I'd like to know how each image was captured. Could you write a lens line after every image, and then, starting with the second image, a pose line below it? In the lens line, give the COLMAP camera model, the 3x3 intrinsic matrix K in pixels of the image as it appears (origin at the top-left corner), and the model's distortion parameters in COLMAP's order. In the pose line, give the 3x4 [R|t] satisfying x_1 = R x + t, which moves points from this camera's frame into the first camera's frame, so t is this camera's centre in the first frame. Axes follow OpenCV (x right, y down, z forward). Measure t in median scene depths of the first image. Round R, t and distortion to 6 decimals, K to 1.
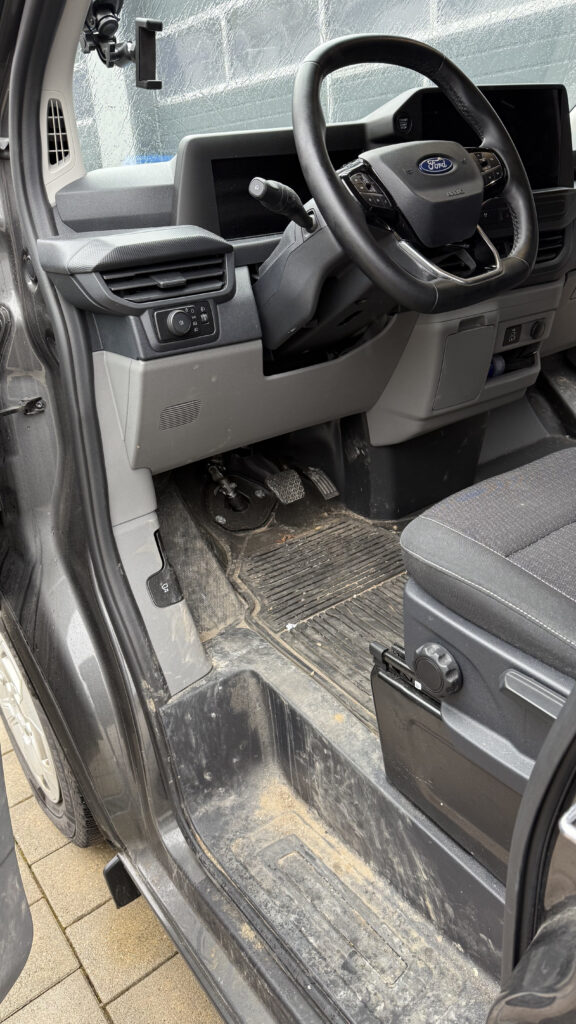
lens RADIAL K [[732.9, 0, 273.9], [0, 732.9, 514.3], [0, 0, 1]] dist [0.109394, -0.160670]
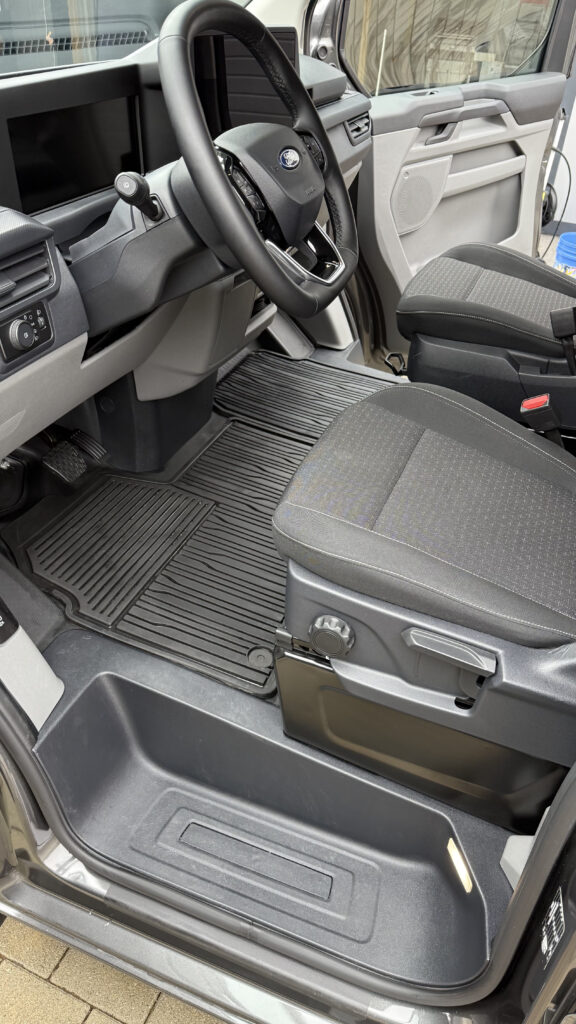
lens RADIAL K [[719.7, 0, 288.9], [0, 719.7, 510.1], [0, 0, 1]] dist [0.117093, -0.136894]
pose [[0.836562, -0.212917, 0.504807, -0.326640], [0.121608, 0.970574, 0.207839, -0.199333], [-0.534205, -0.112482, 0.837838, 0.130832]]
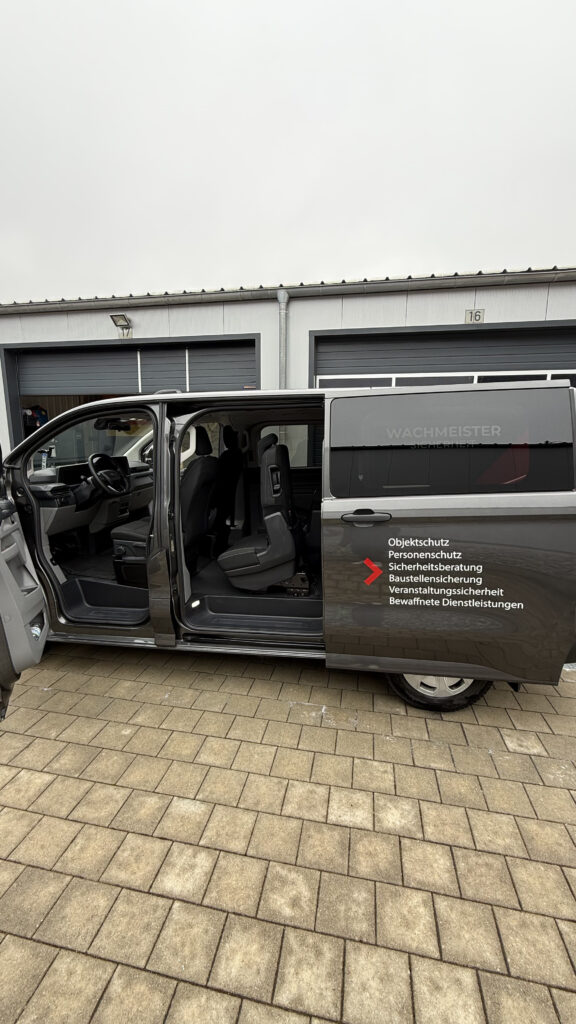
lens RADIAL K [[406.3, 0, 295.3], [0, 406.3, 512.9], [0, 0, 1]] dist [-0.001815, -0.000065]
pose [[0.698357, -0.042011, 0.714516, -1.009425], [0.239599, 0.954403, -0.178065, 0.701746], [-0.674455, 0.295551, 0.676580, -1.942349]]
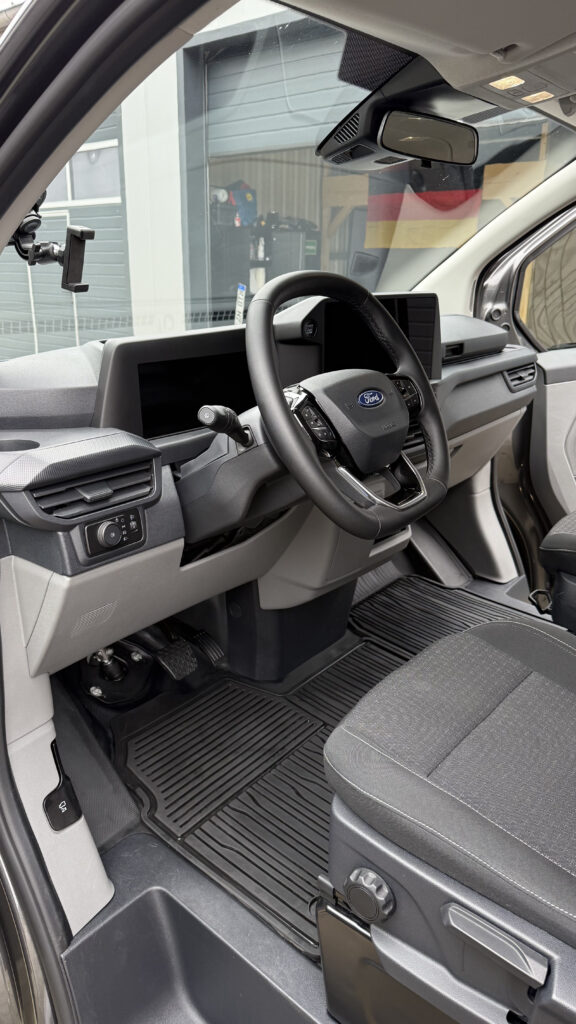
lens RADIAL K [[732.9, 0, 273.9], [0, 732.9, 514.3], [0, 0, 1]] dist [0.109394, -0.160670]
pose [[0.964951, 0.006955, 0.262337, -0.169057], [0.022247, 0.993882, -0.108182, -0.175763], [-0.261484, 0.110227, 0.958893, 0.047447]]
